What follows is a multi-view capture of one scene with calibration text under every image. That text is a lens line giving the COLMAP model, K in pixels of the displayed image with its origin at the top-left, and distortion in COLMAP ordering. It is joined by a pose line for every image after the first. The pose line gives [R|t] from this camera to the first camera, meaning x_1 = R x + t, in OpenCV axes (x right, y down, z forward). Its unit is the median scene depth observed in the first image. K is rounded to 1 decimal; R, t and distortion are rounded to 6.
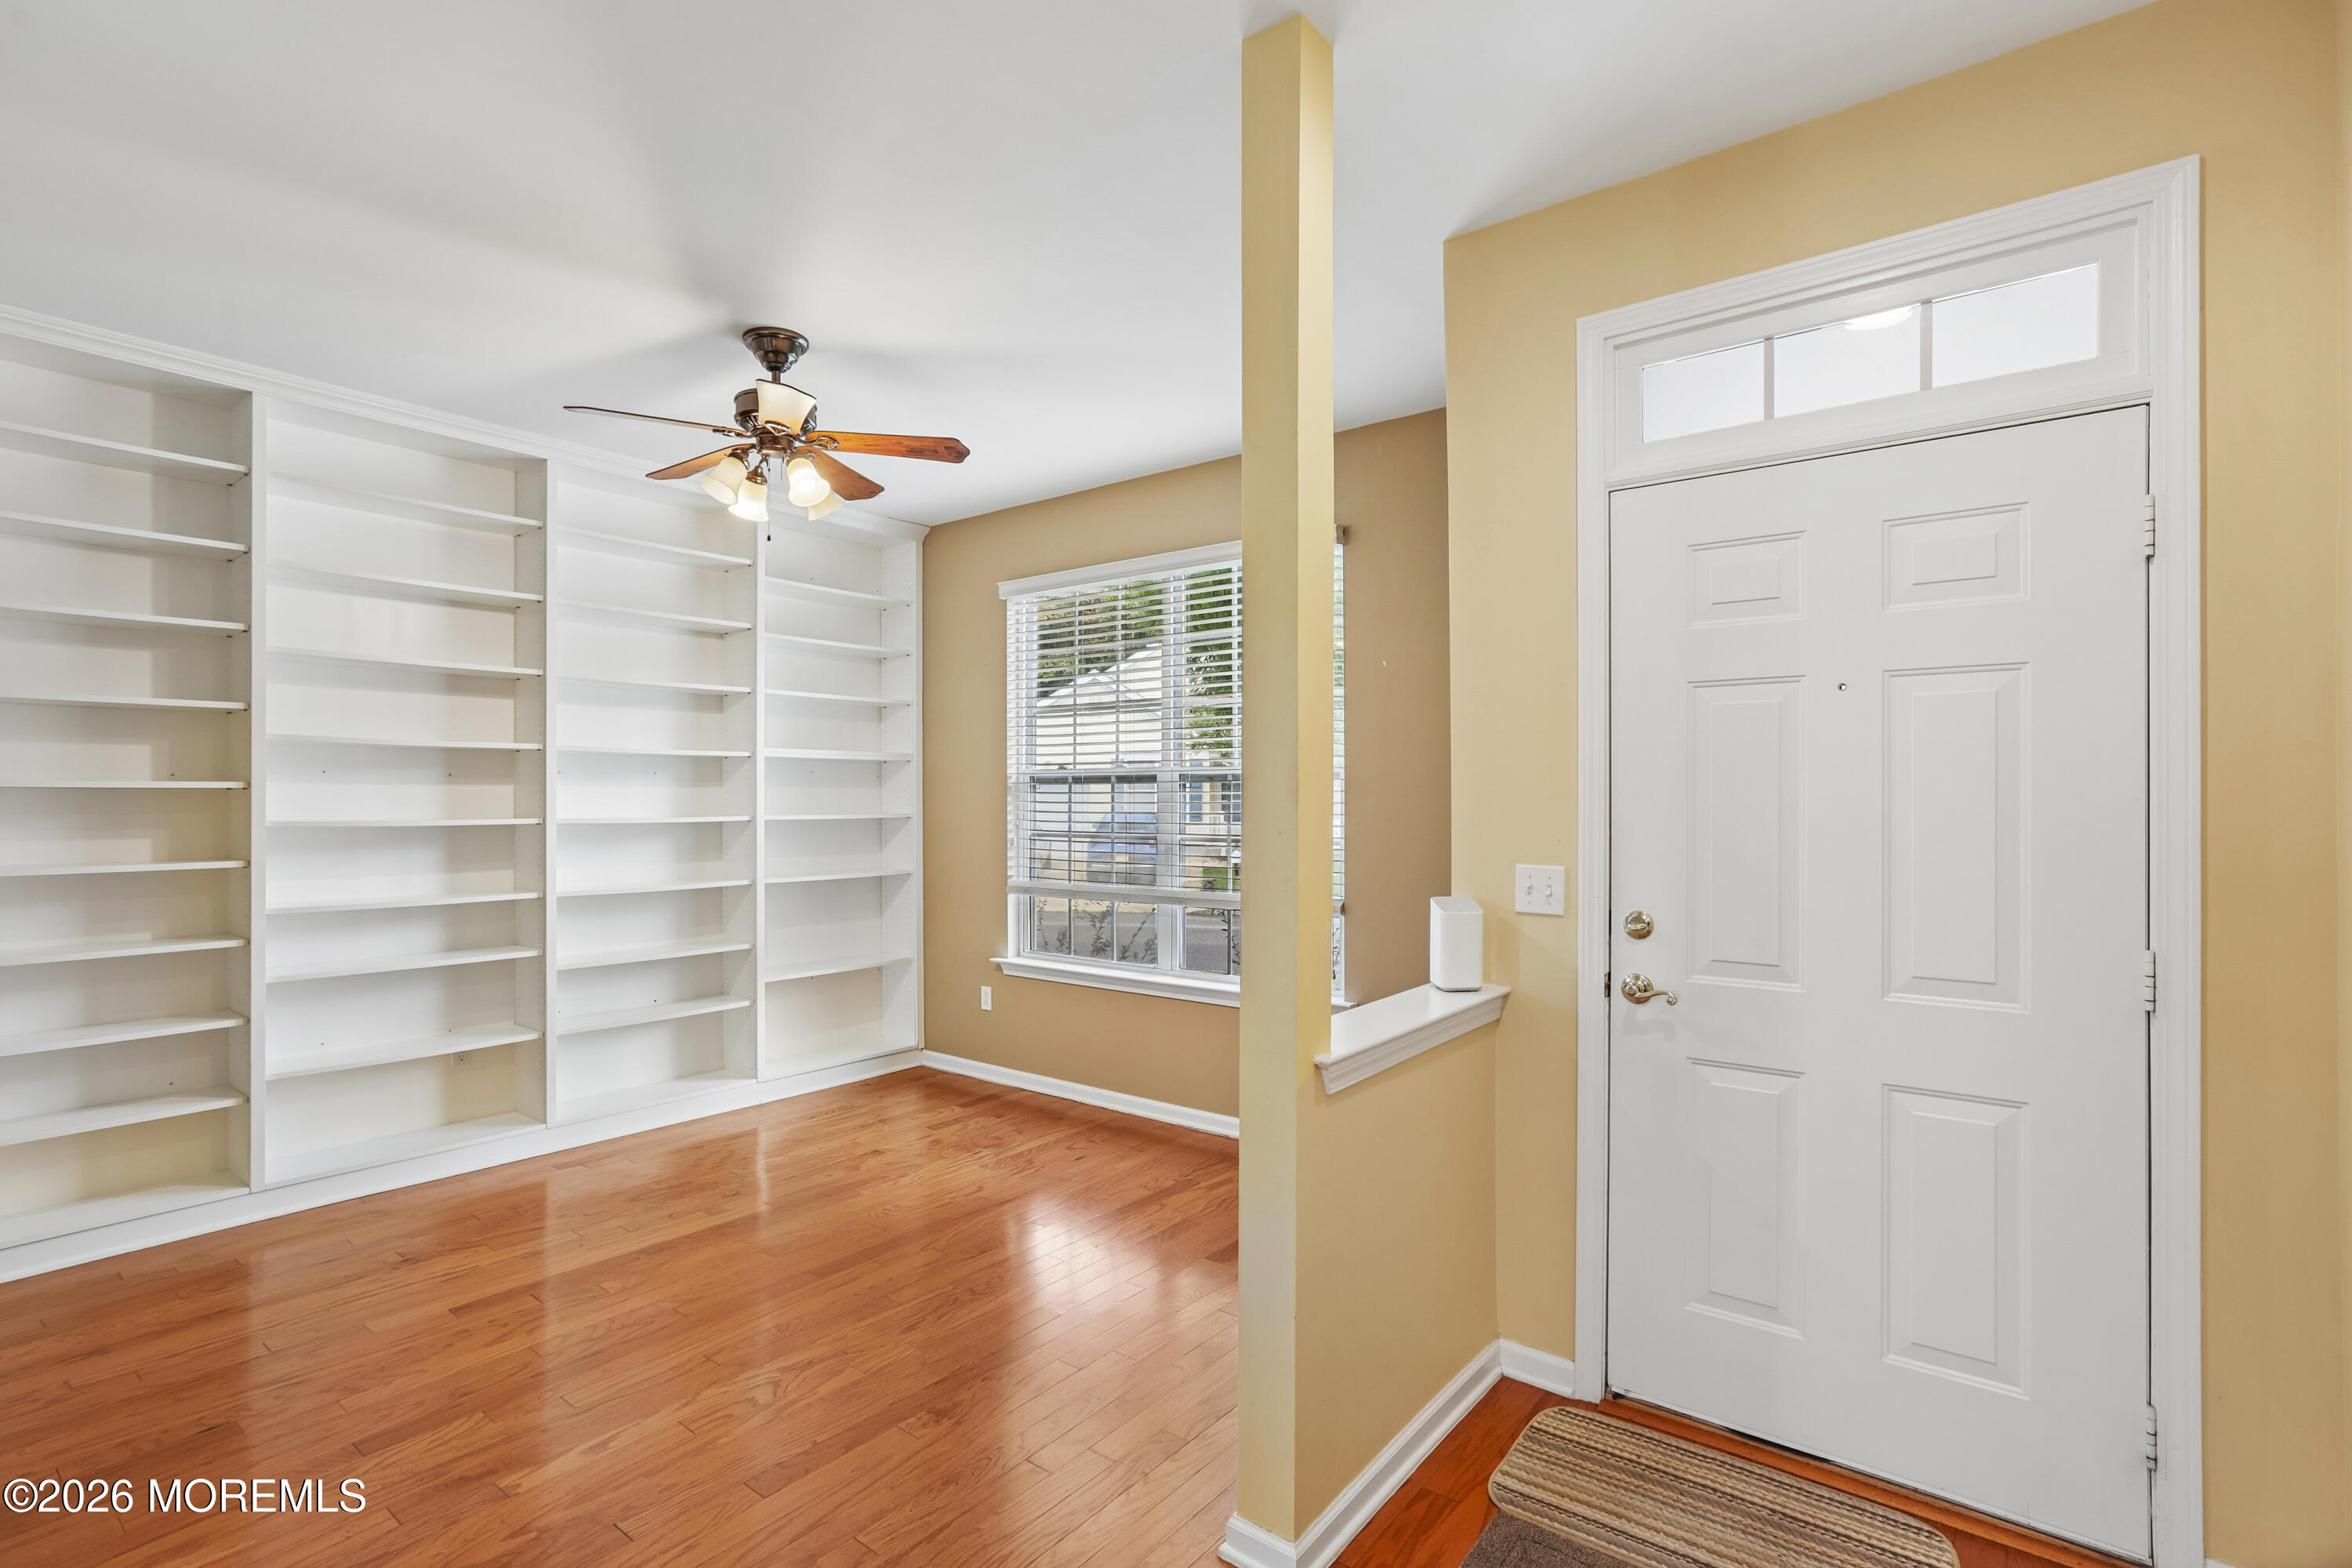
lens RADIAL K [[1095.6, 0, 1176.0], [0, 1095.6, 784.0], [0, 0, 1]] dist [0.000060, 0.000082]
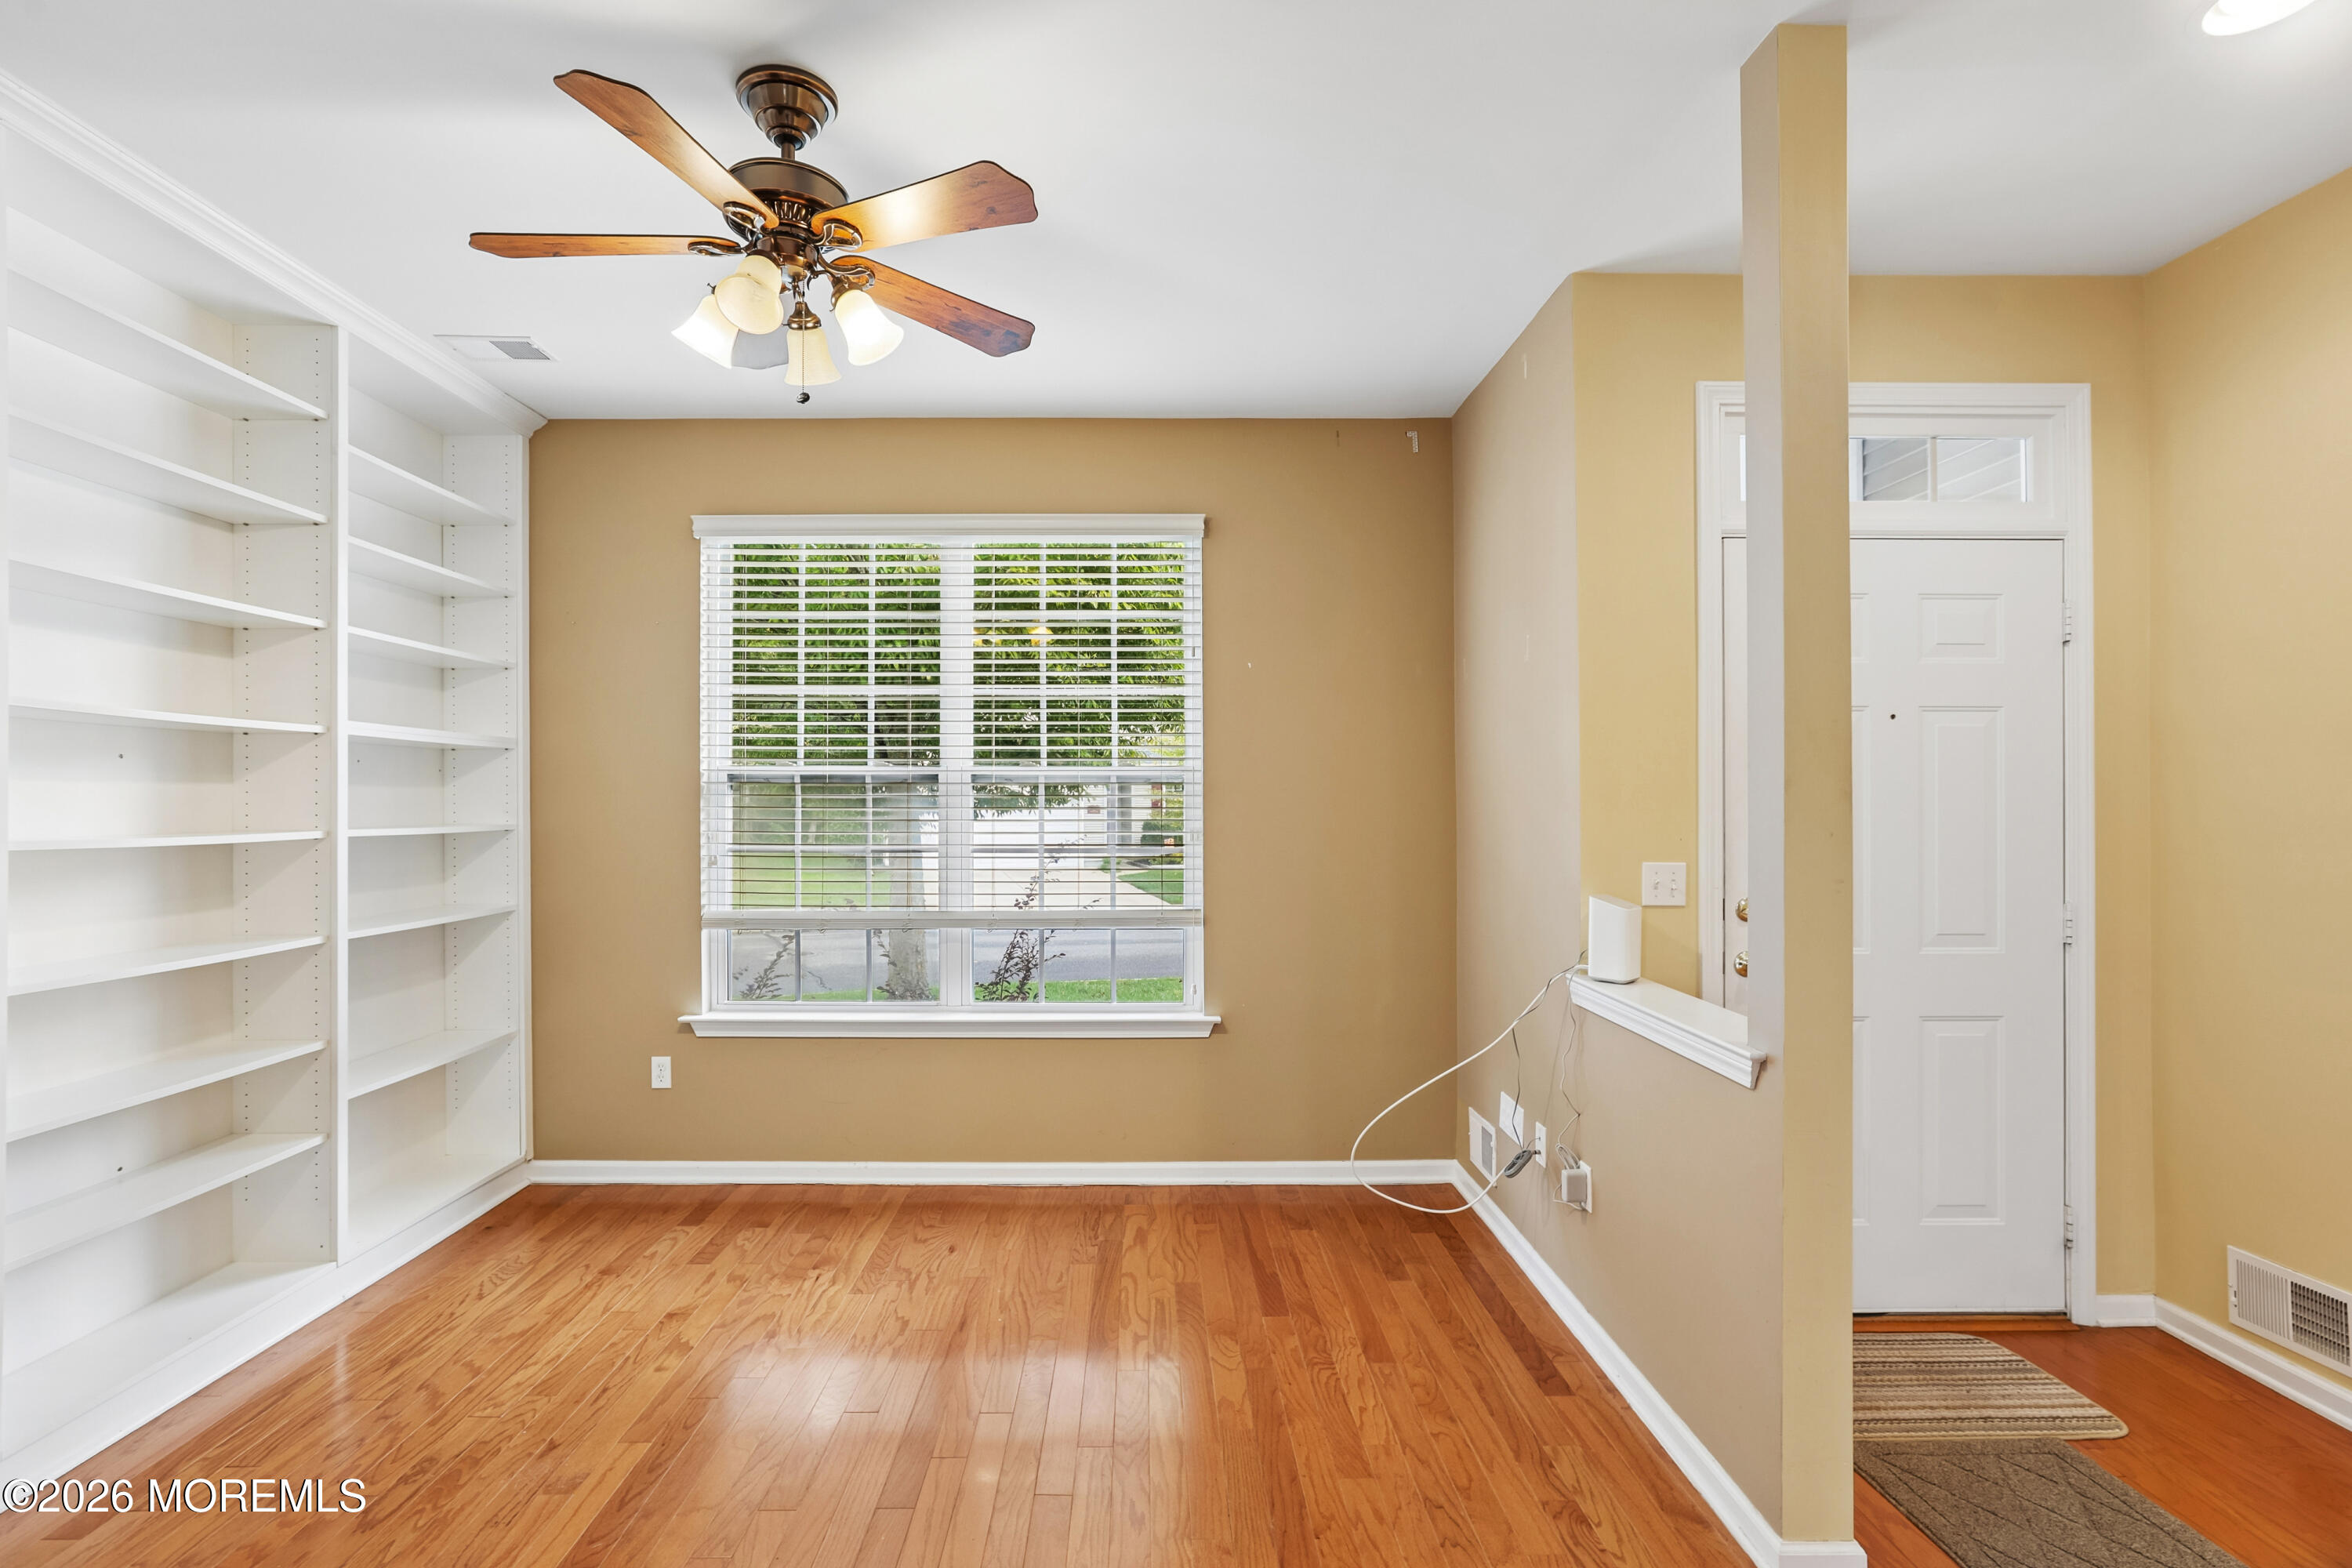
lens RADIAL K [[1072.5, 0, 1132.2], [0, 1072.5, 786.9], [0, 0, 1]] dist [-0.008680, 0.000350]
pose [[0.784684, 0.010124, 0.619813, -0.407446], [-0.007871, 0.999949, -0.006368, 0.004865], [-0.619846, 0.000119, 0.784723, 0.258159]]
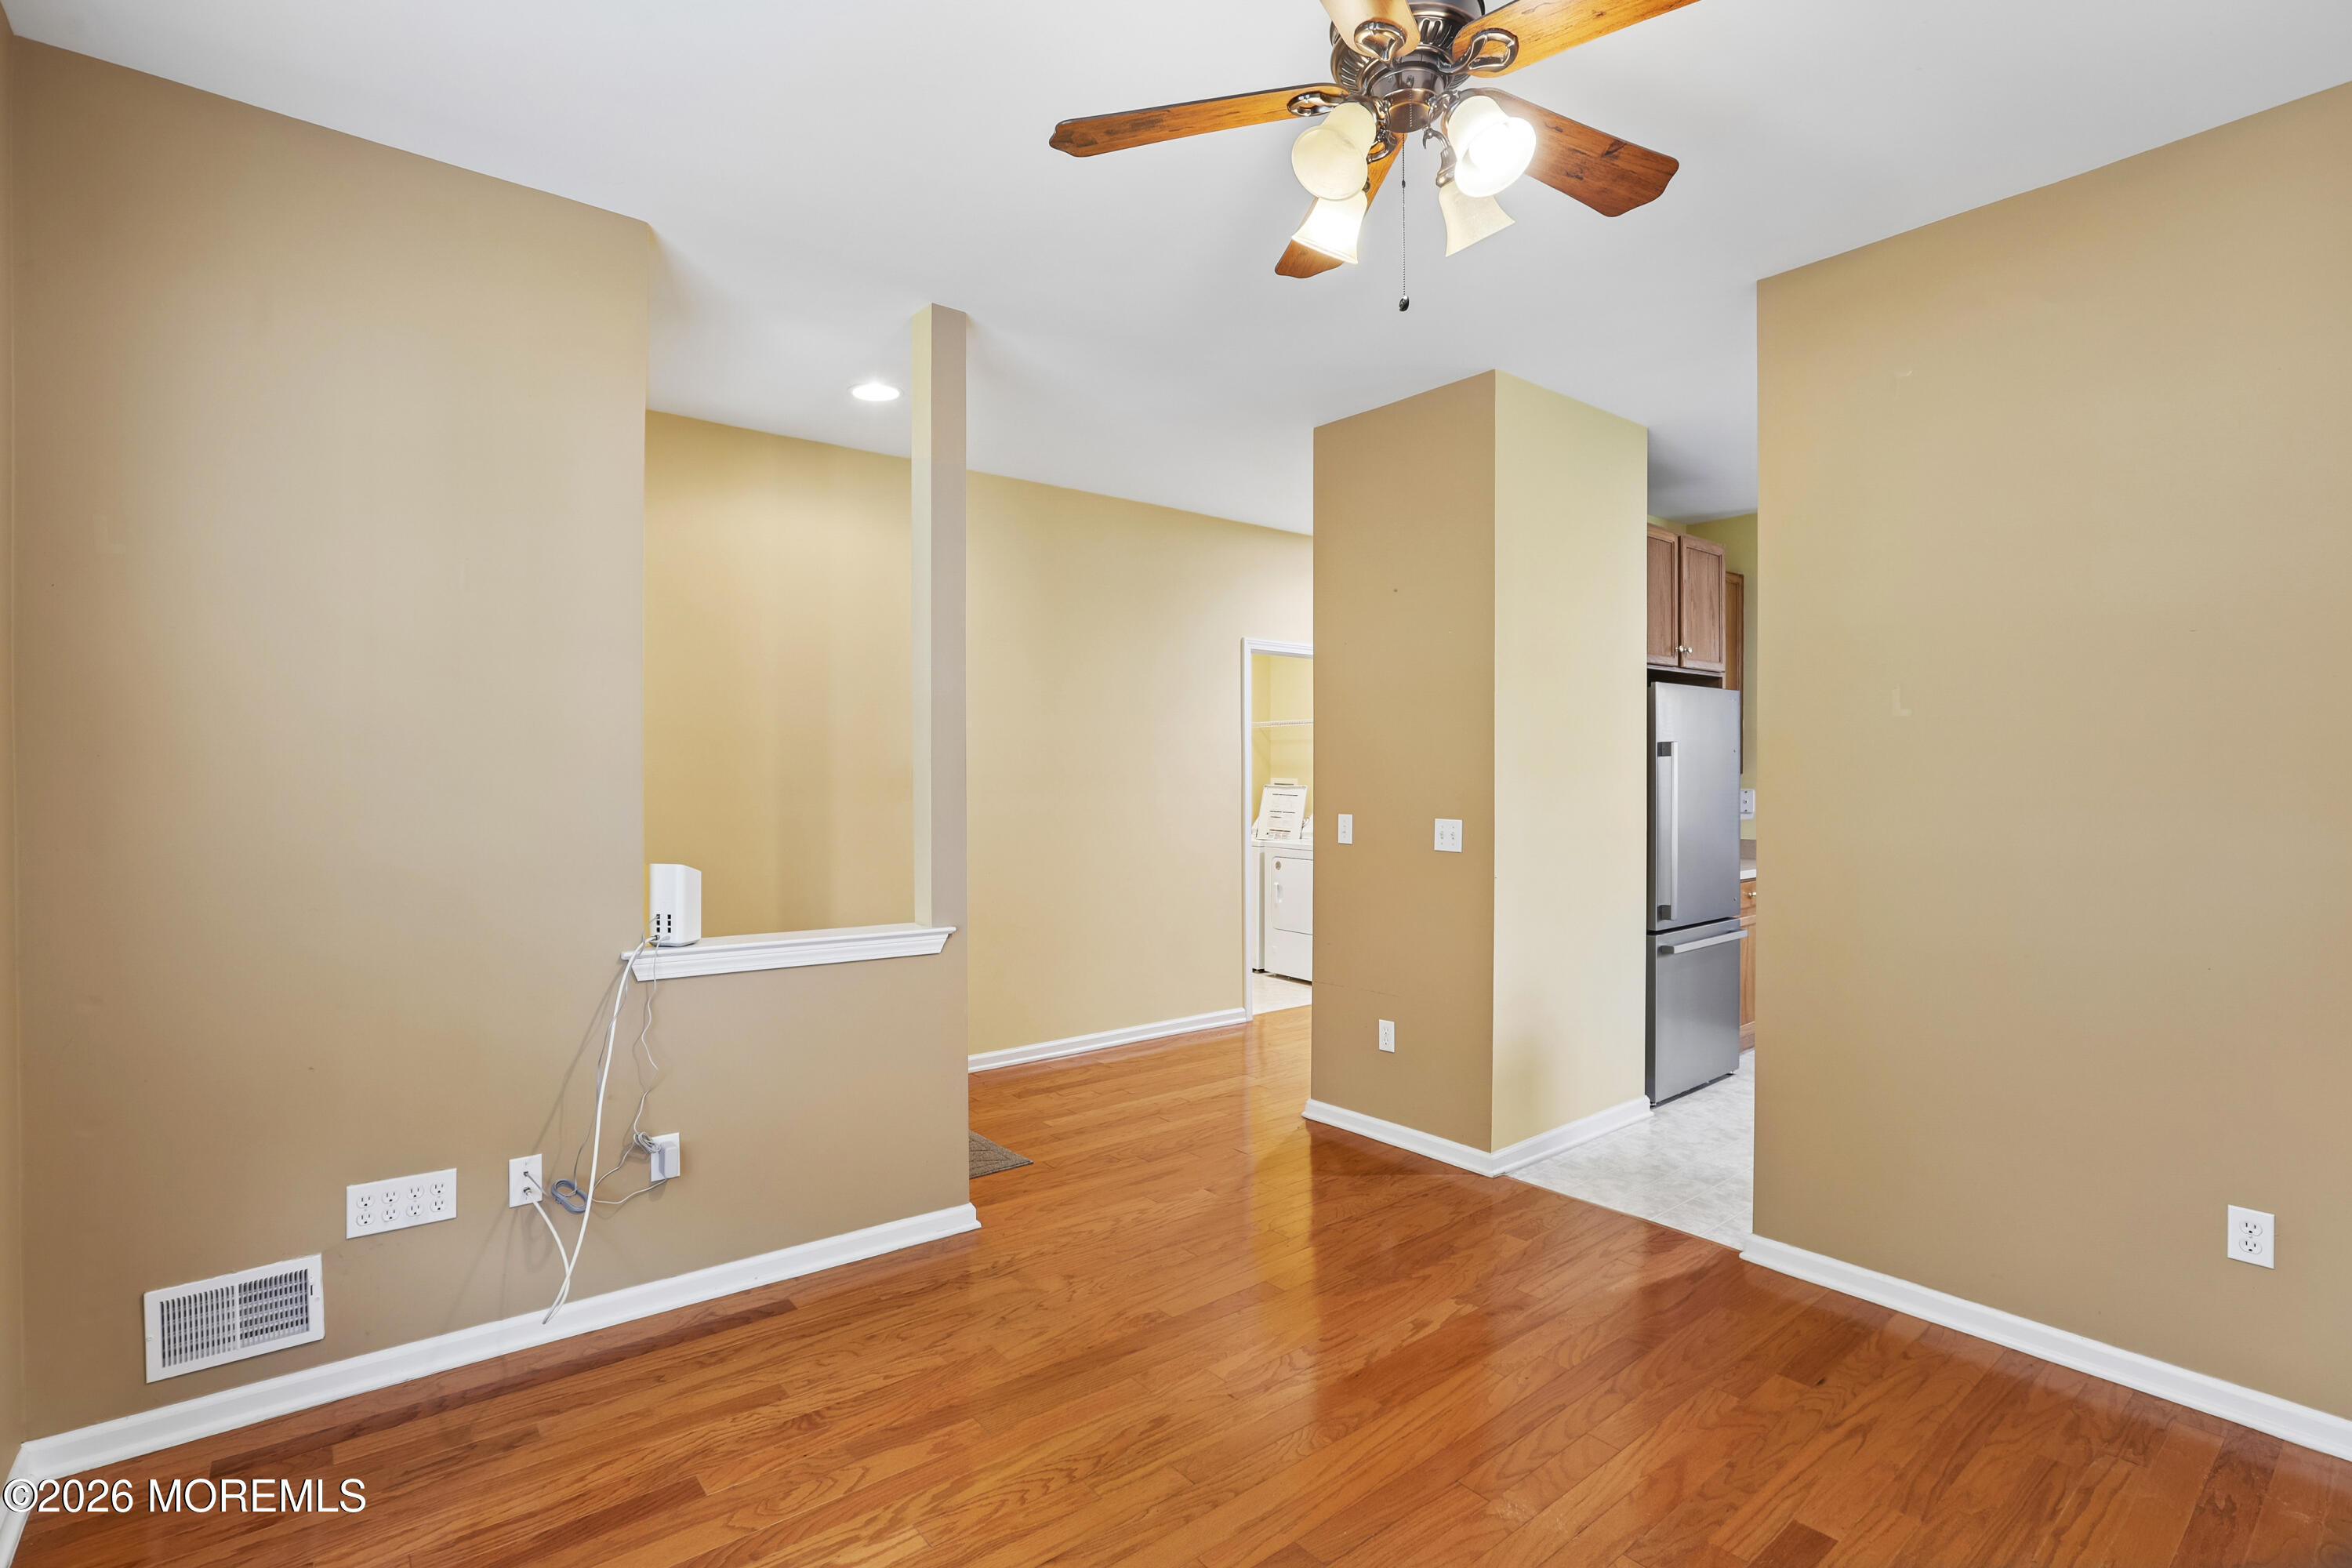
lens RADIAL K [[1095.6, 0, 1176.0], [0, 1095.6, 784.0], [0, 0, 1]] dist [0.000060, 0.000082]
pose [[-0.973566, -0.003845, 0.228375, -0.256534], [-0.005061, 0.999976, -0.004741, 0.017647], [-0.228352, -0.005771, -0.973562, 1.047188]]
